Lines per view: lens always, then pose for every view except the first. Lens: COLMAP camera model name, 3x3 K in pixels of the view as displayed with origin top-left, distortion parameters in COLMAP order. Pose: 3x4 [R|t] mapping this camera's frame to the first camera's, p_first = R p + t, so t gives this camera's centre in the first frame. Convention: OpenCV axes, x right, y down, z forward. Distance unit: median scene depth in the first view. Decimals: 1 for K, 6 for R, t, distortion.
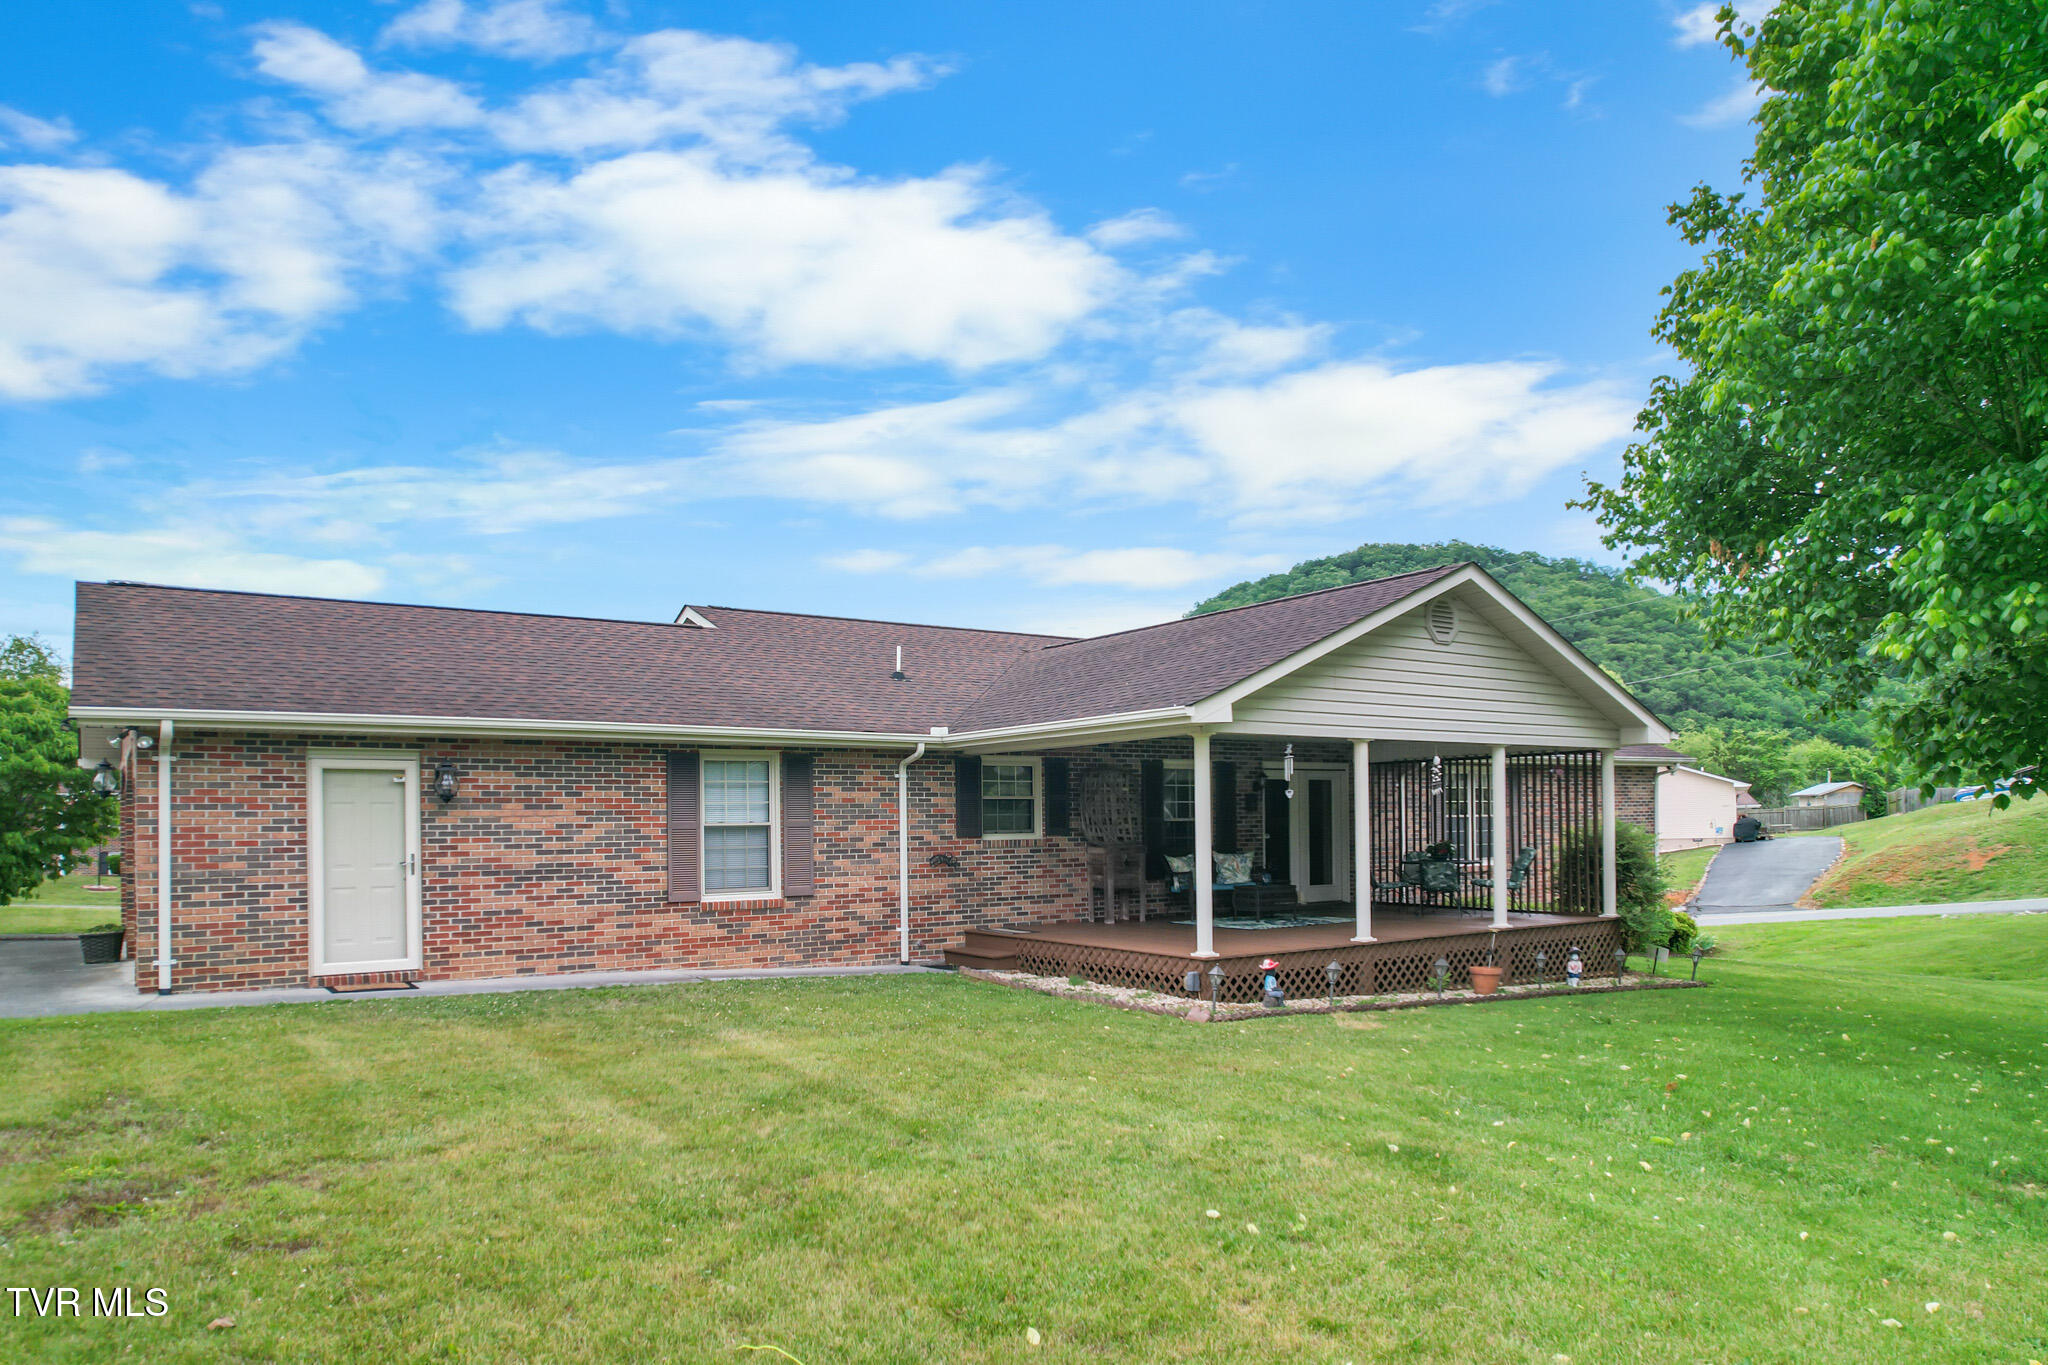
lens RADIAL K [[1327.6, 0, 1042.7], [0, 1327.6, 842.5], [0, 0, 1]] dist [-0.020149, 0.001258]
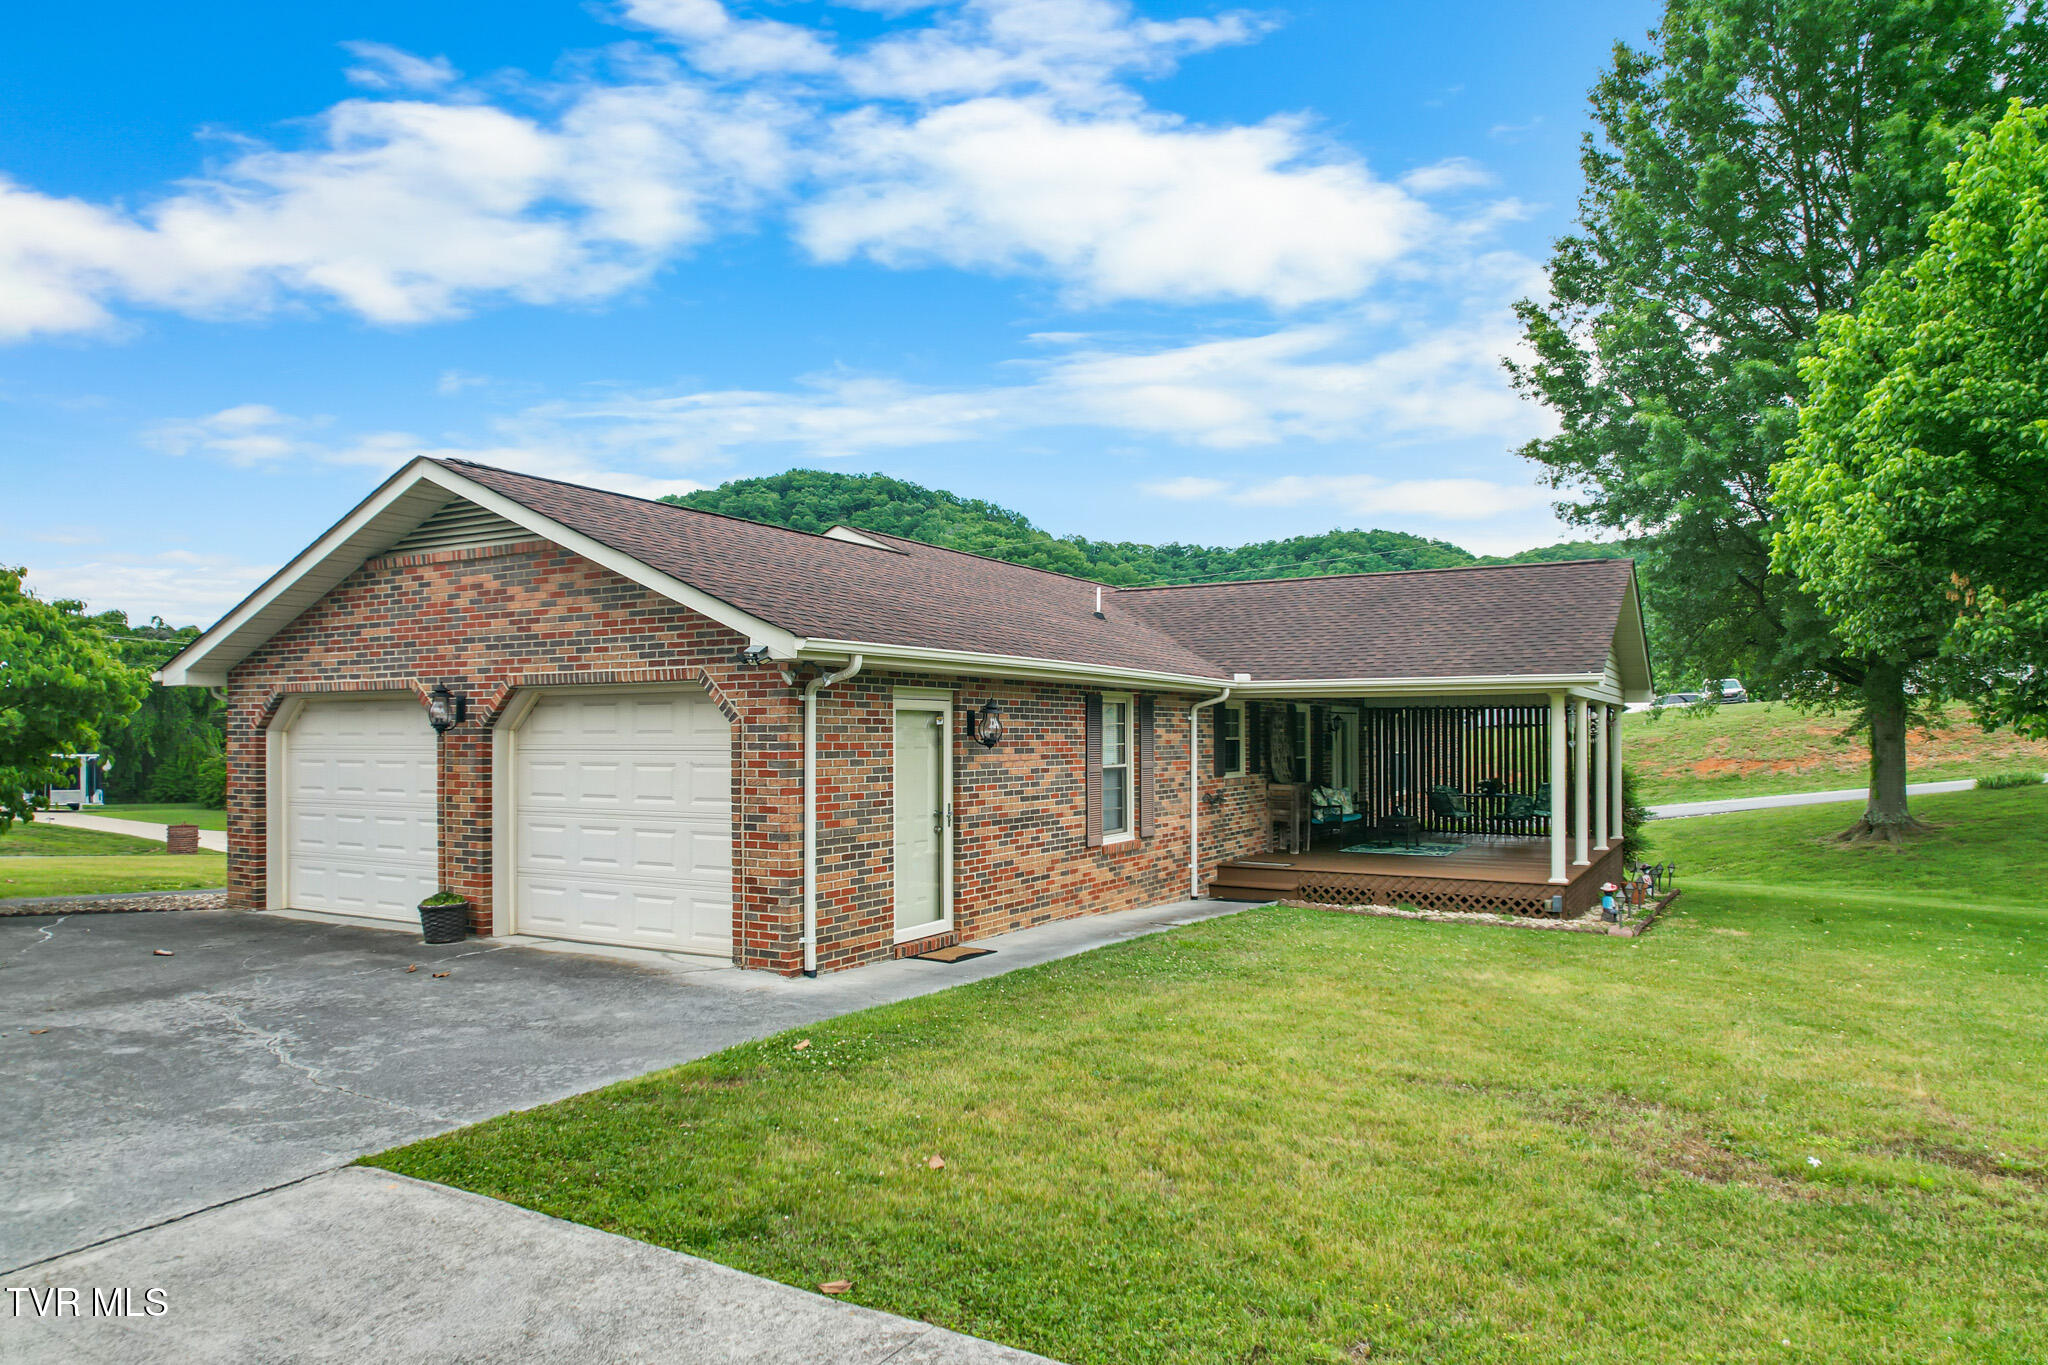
lens RADIAL K [[1285.0, 0, 1027.3], [0, 1285.0, 765.5], [0, 0, 1]] dist [-0.052923, -0.000122]
pose [[0.905406, 0.002751, 0.424538, -0.663411], [-0.006793, 0.999945, 0.008008, -0.020706], [-0.424492, -0.010135, 0.905375, 0.146423]]
